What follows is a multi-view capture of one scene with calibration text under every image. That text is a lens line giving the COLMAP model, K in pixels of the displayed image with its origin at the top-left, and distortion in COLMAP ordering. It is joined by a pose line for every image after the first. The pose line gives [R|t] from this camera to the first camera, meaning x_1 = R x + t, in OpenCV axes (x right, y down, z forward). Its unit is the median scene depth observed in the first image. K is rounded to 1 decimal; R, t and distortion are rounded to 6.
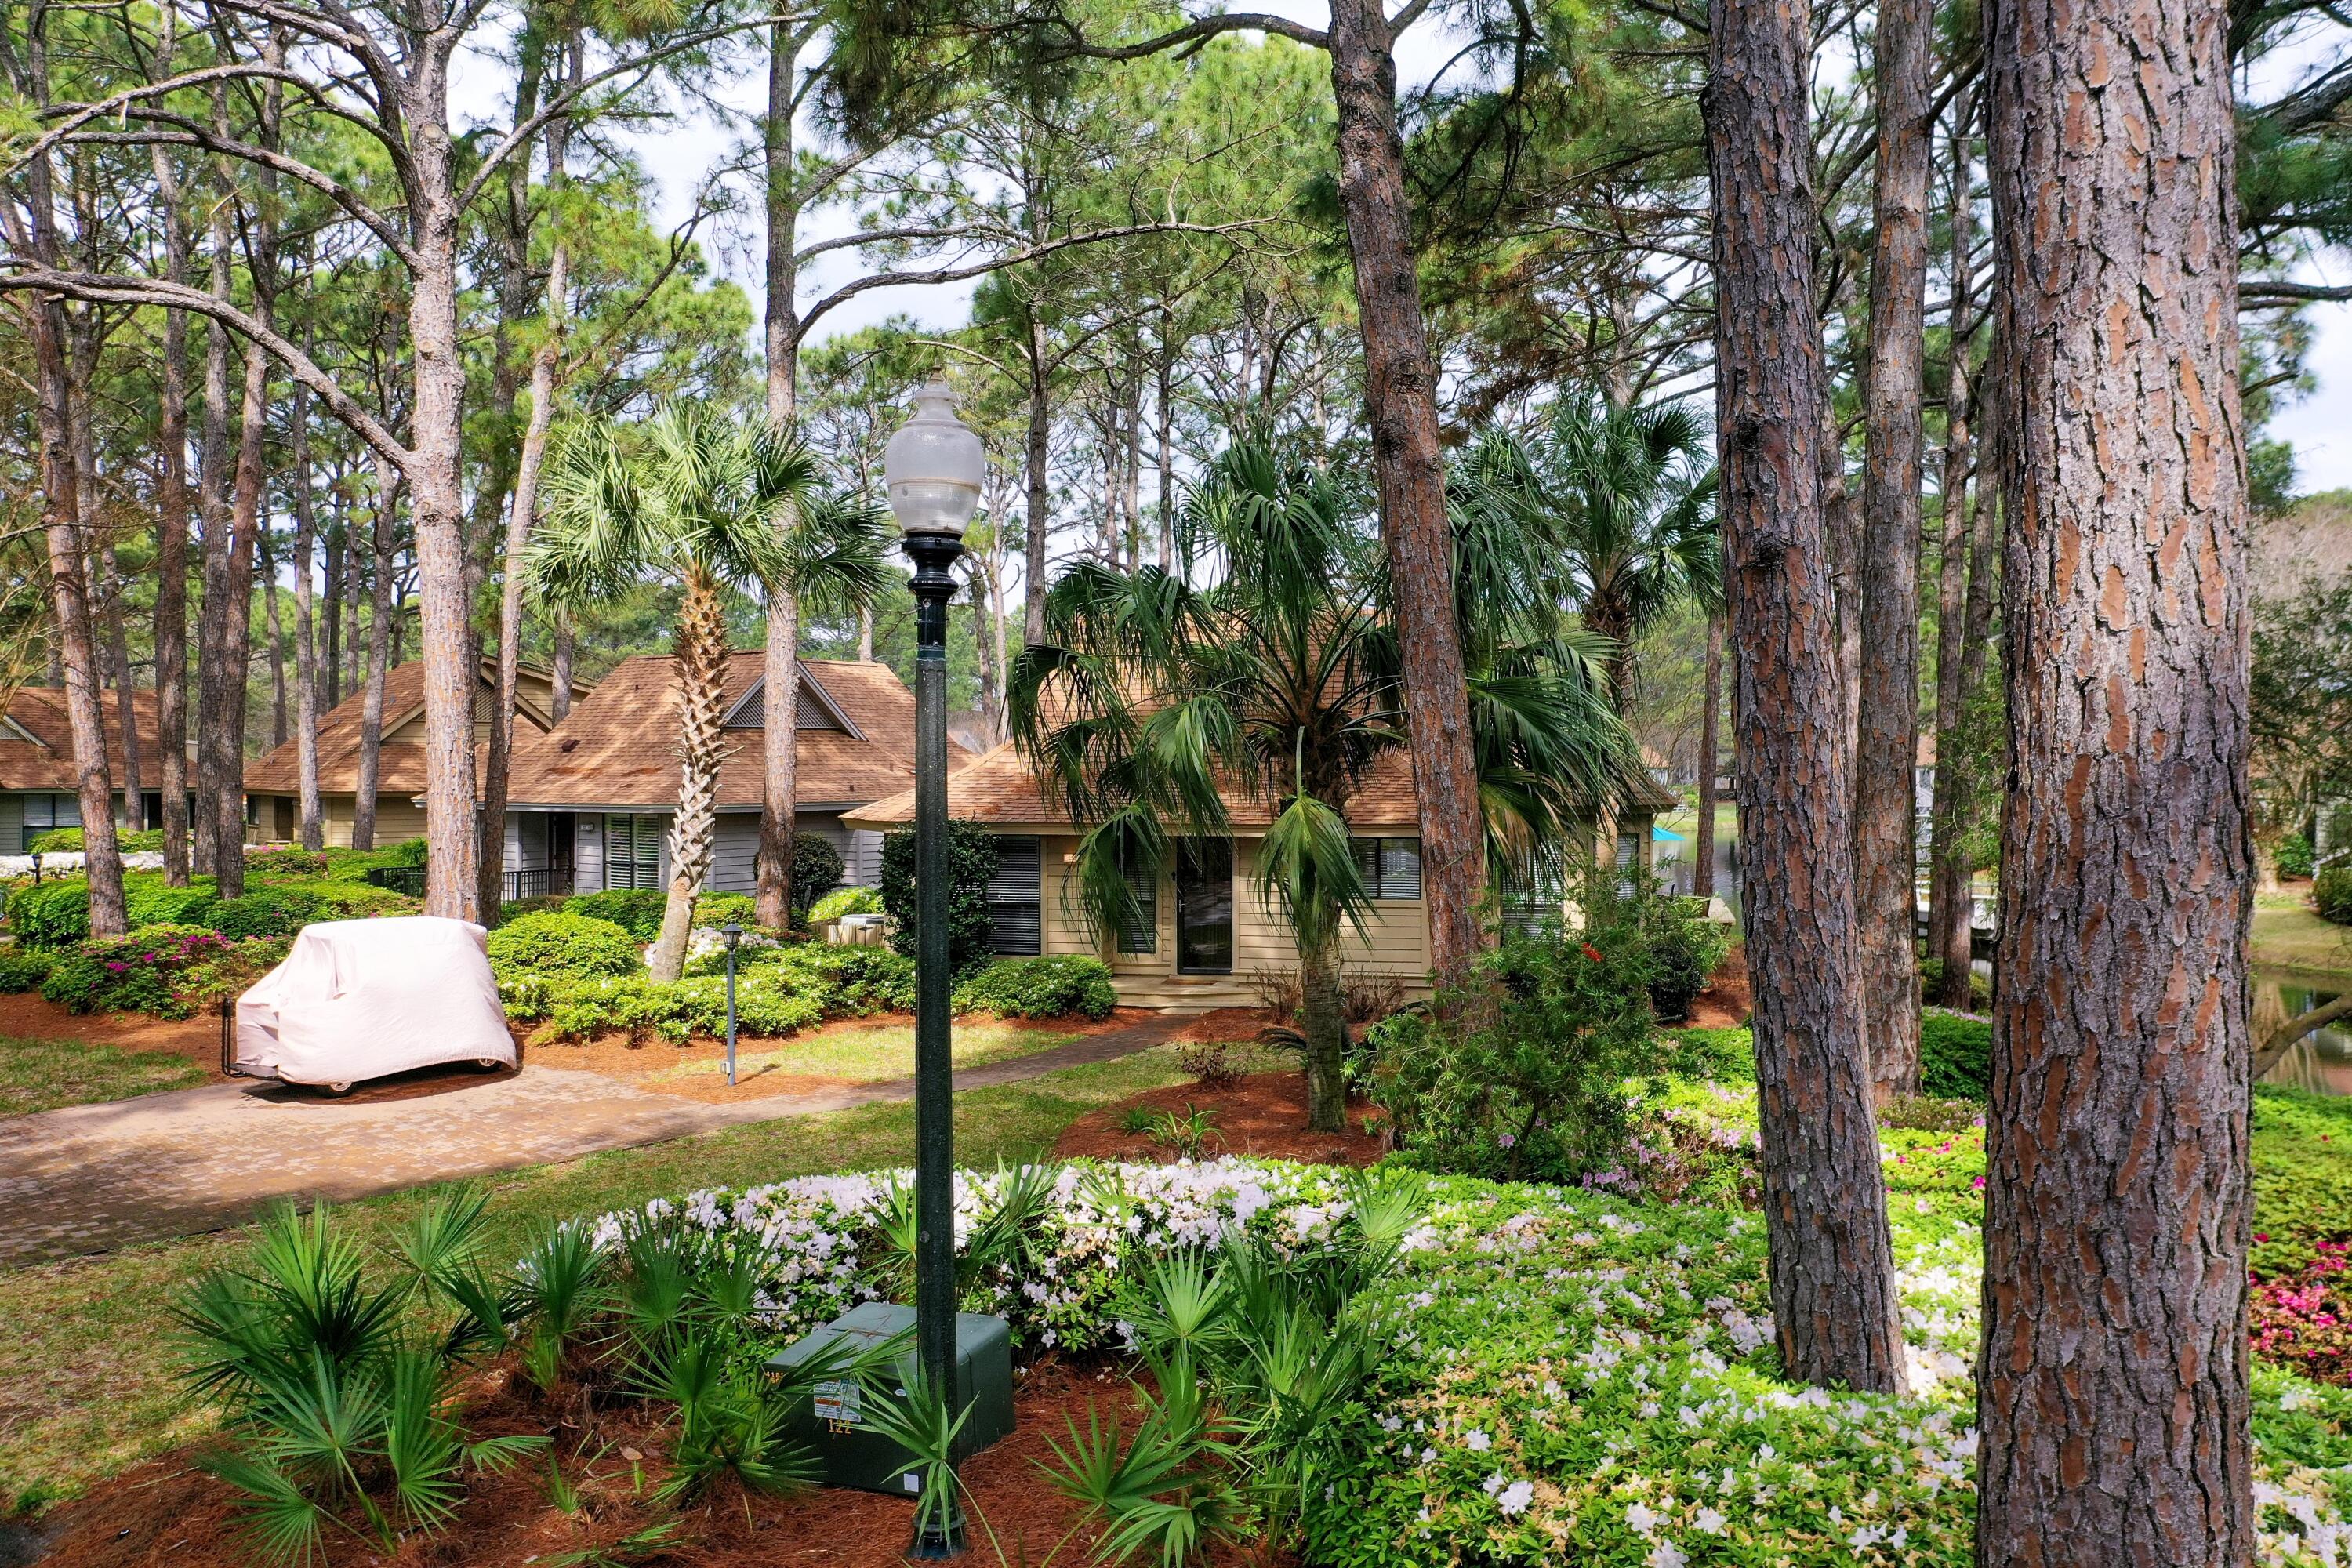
lens RADIAL K [[1844.8, 0, 1179.1], [0, 1844.8, 777.5], [0, 0, 1]] dist [-0.008174, 0.003252]
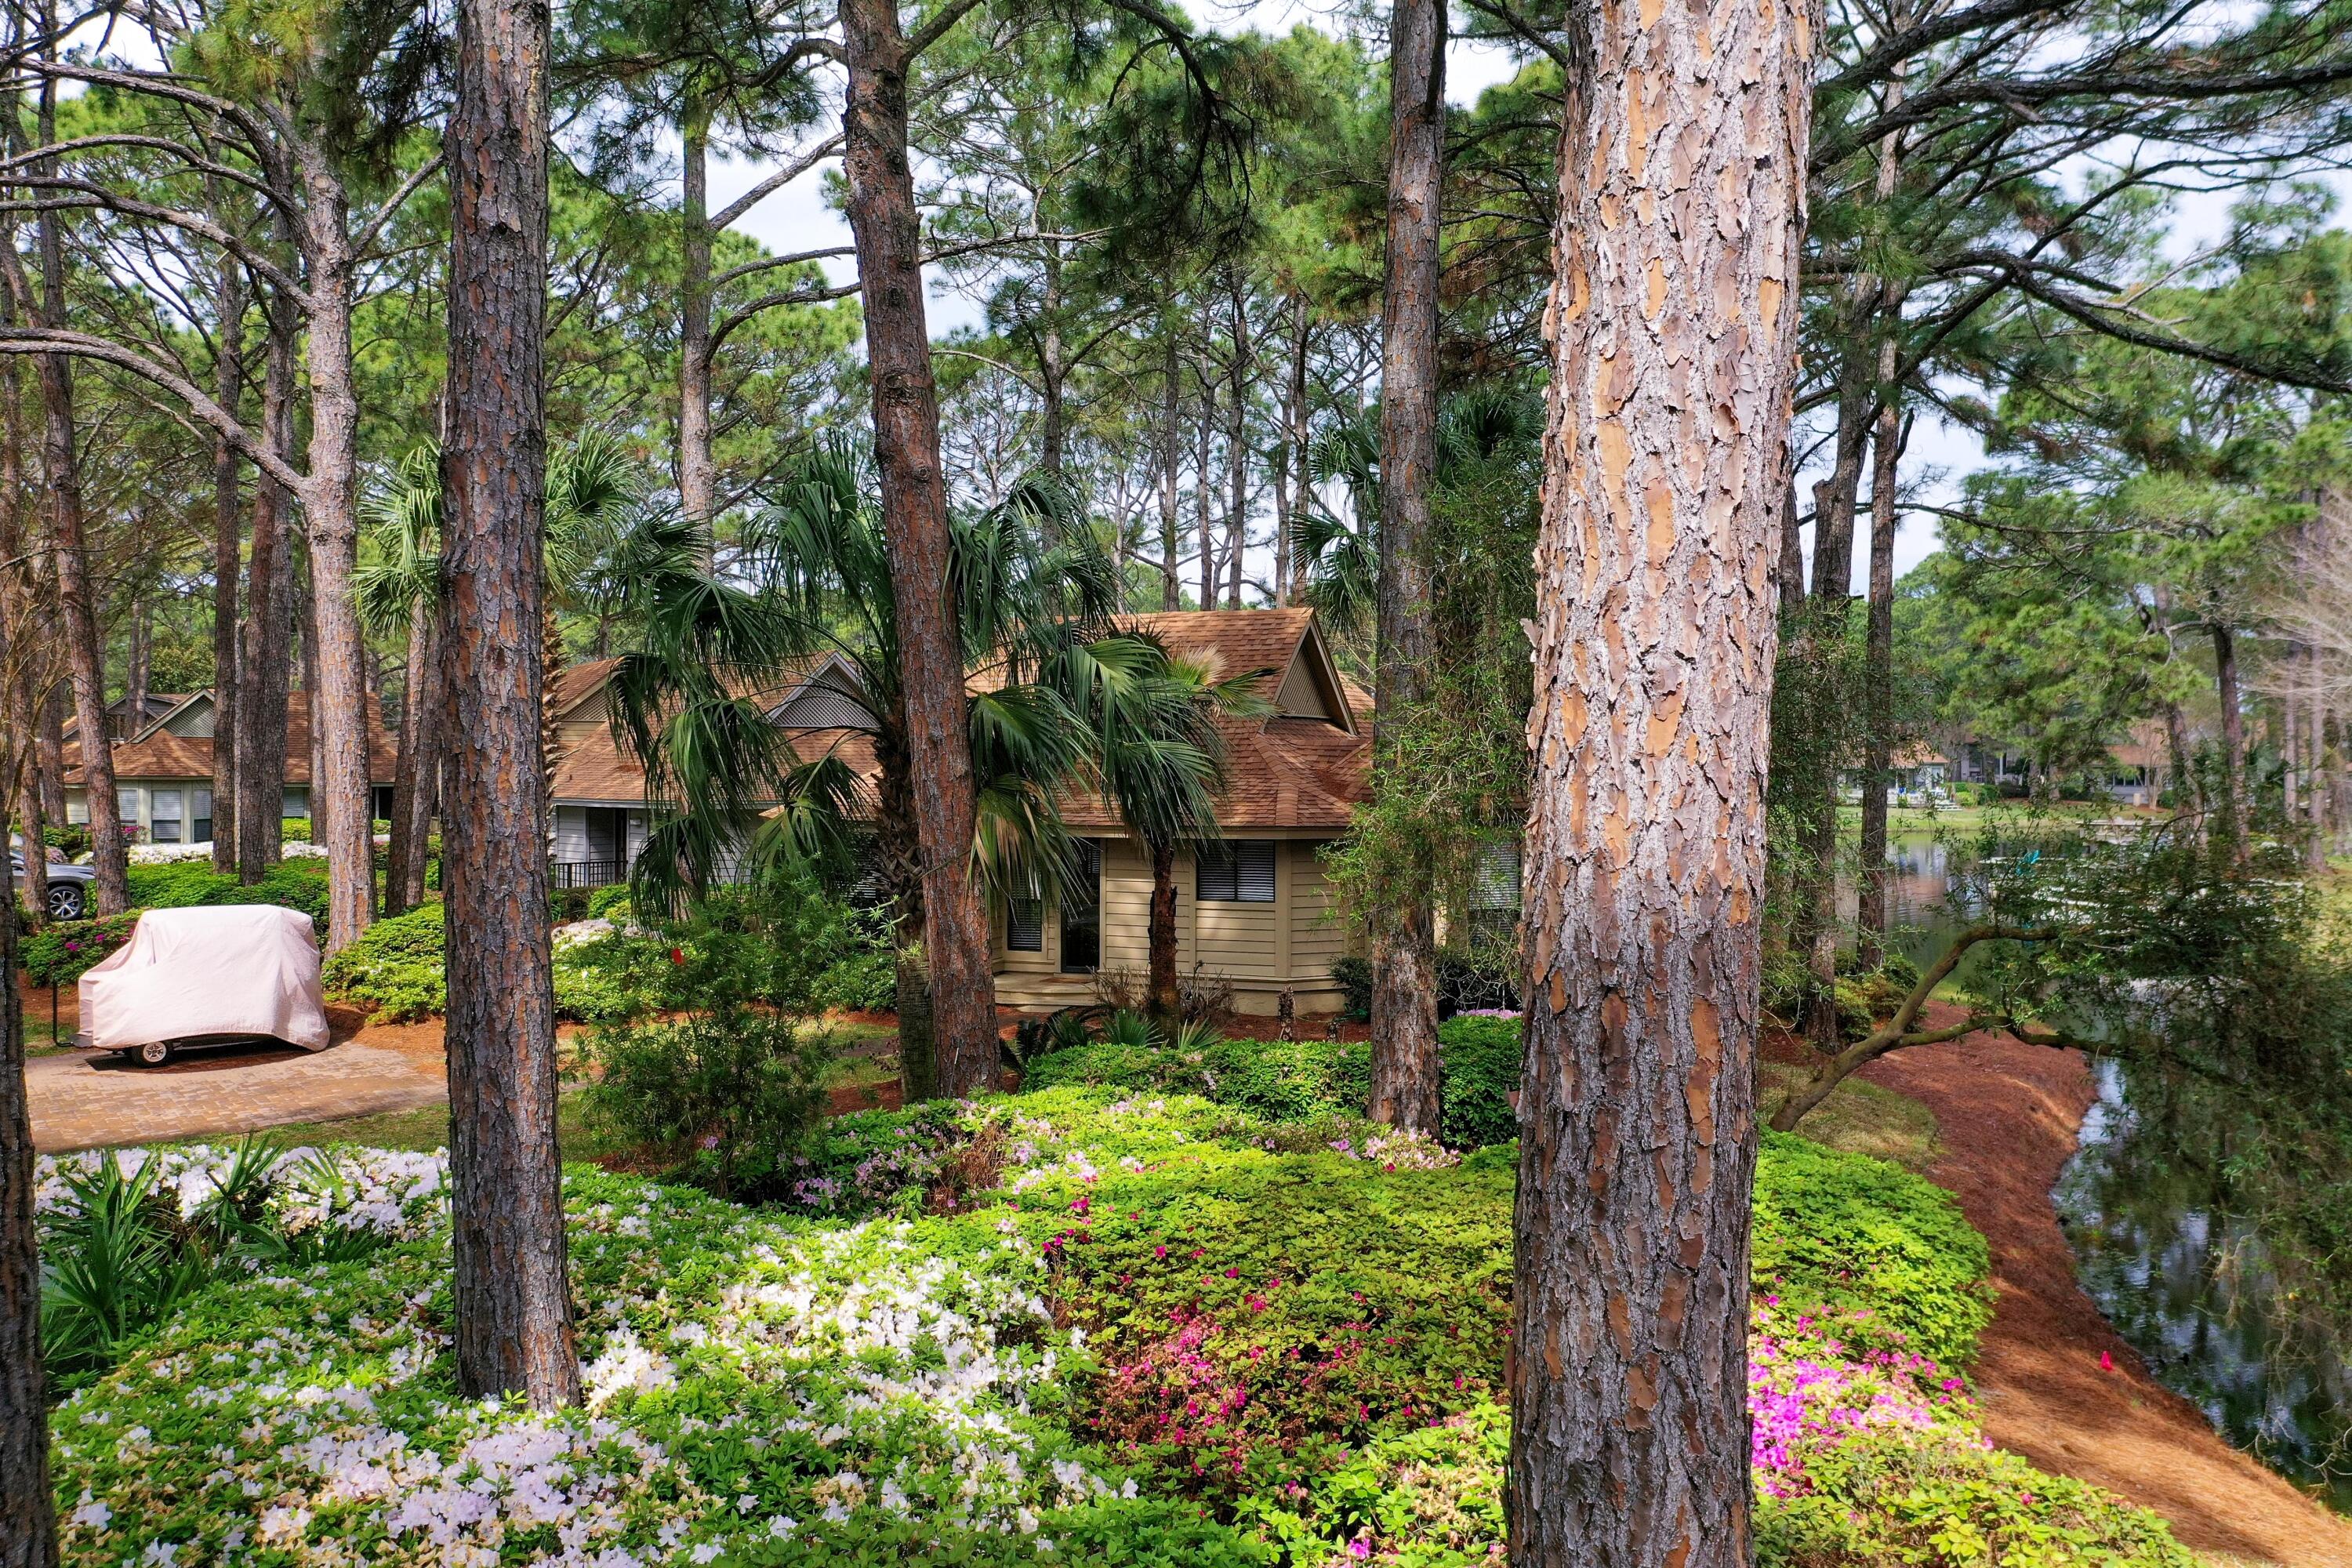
lens RADIAL K [[1844.8, 0, 1184.7], [0, 1844.8, 788.8], [0, 0, 1]] dist [-0.008174, 0.003252]
pose [[0.985824, 0.005456, -0.167691, 0.281034], [-0.004118, 0.999957, 0.008323, -0.004268], [0.167729, -0.007515, 0.985804, 0.012806]]
